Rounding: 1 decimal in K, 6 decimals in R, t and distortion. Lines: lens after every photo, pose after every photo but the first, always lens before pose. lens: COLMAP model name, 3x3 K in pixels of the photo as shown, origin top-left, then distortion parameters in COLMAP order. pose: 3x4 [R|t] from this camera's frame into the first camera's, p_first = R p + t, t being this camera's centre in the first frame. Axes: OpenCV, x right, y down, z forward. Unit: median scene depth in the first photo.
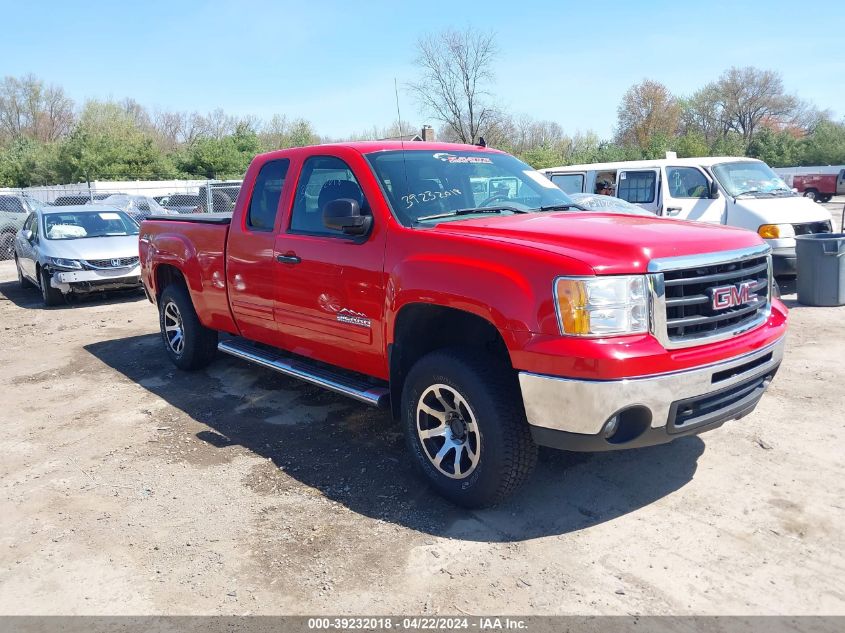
lens RADIAL K [[658.2, 0, 422.5], [0, 658.2, 316.5], [0, 0, 1]] dist [-0.006204, 0.002568]
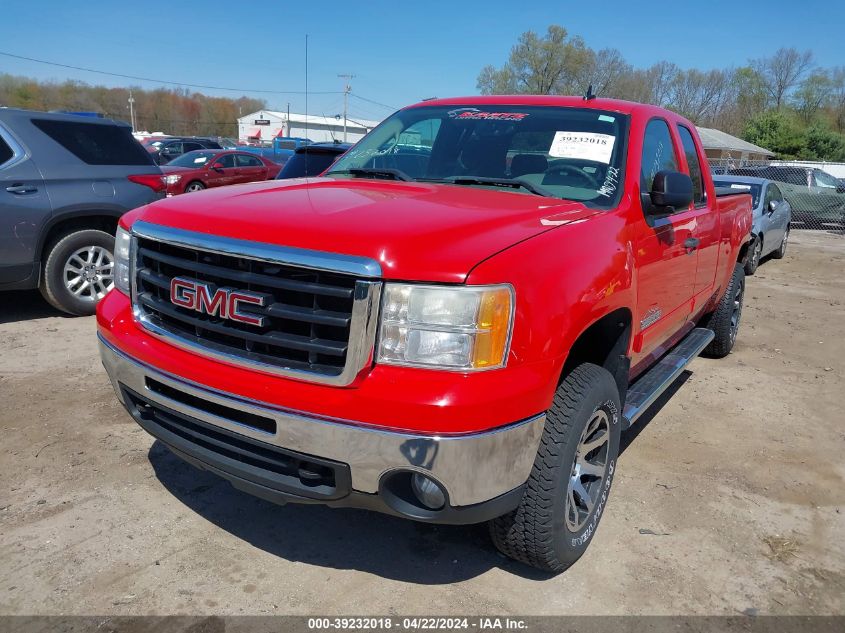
lens RADIAL K [[658.2, 0, 422.5], [0, 658.2, 316.5], [0, 0, 1]] dist [-0.006204, 0.002568]
pose [[0.302211, 0.263672, -0.916049, 1.191806], [-0.233844, 0.952126, 0.196910, -0.204911], [0.924113, 0.154705, 0.349401, 0.967763]]
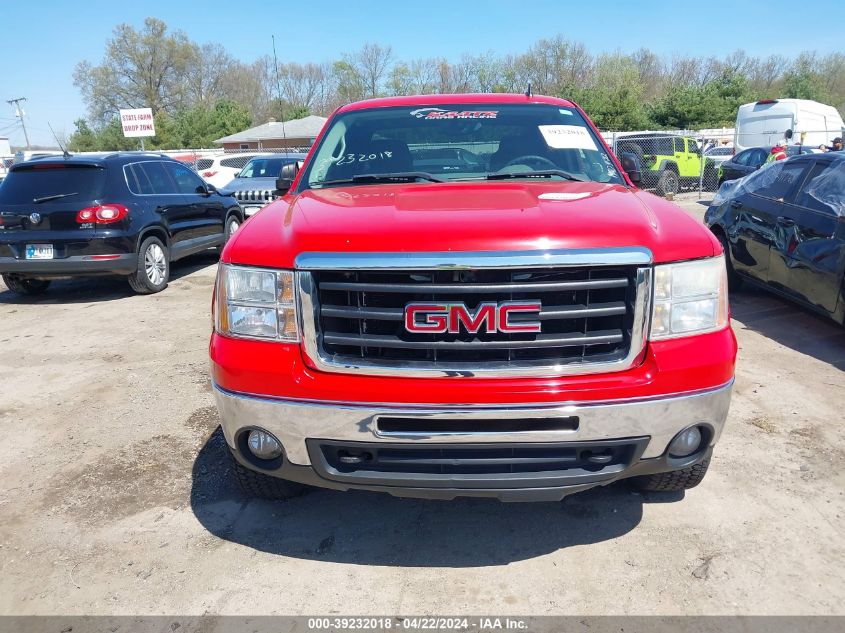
lens RADIAL K [[658.2, 0, 422.5], [0, 658.2, 316.5], [0, 0, 1]] dist [-0.006204, 0.002568]
pose [[0.752607, 0.160433, -0.638626, 0.871469], [-0.114369, 0.986972, 0.113162, -0.103680], [0.648461, -0.012128, 0.761151, 0.461257]]
